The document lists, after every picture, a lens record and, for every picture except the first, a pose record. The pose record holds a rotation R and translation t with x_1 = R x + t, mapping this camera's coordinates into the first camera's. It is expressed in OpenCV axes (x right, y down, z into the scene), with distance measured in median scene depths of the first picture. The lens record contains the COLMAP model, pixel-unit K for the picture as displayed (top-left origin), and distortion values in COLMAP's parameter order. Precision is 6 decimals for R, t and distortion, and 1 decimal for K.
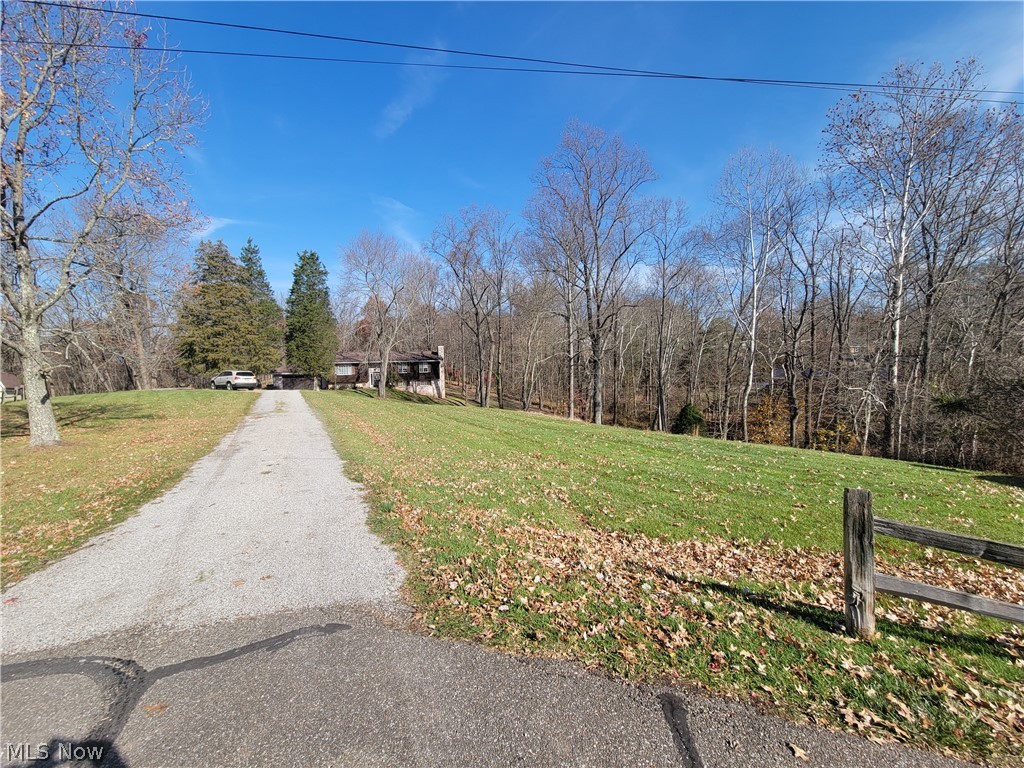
lens RADIAL K [[419.7, 0, 519.3], [0, 419.7, 383.5], [0, 0, 1]] dist [0.001289, -0.000340]
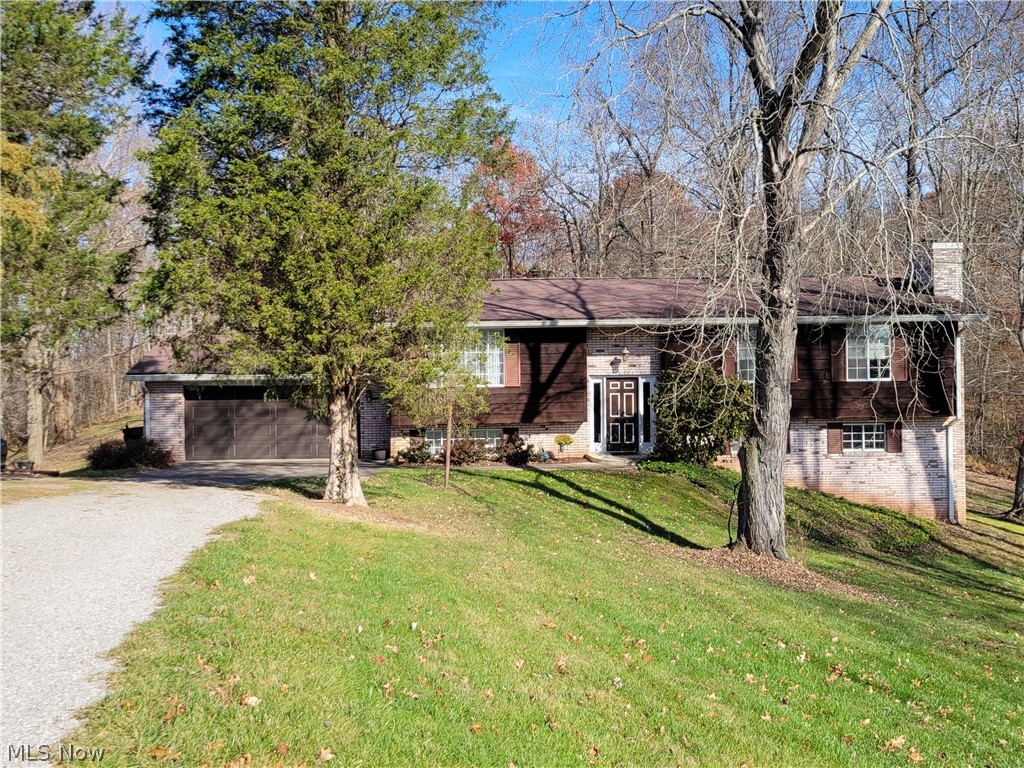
lens RADIAL K [[795.6, 0, 509.7], [0, 795.6, 383.9], [0, 0, 1]] dist [0.037075, -0.013579]
pose [[0.977349, 0.015275, -0.211080, -0.319856], [-0.022816, 0.999184, -0.033334, -0.010577], [0.210399, 0.037395, 0.976900, 0.643396]]
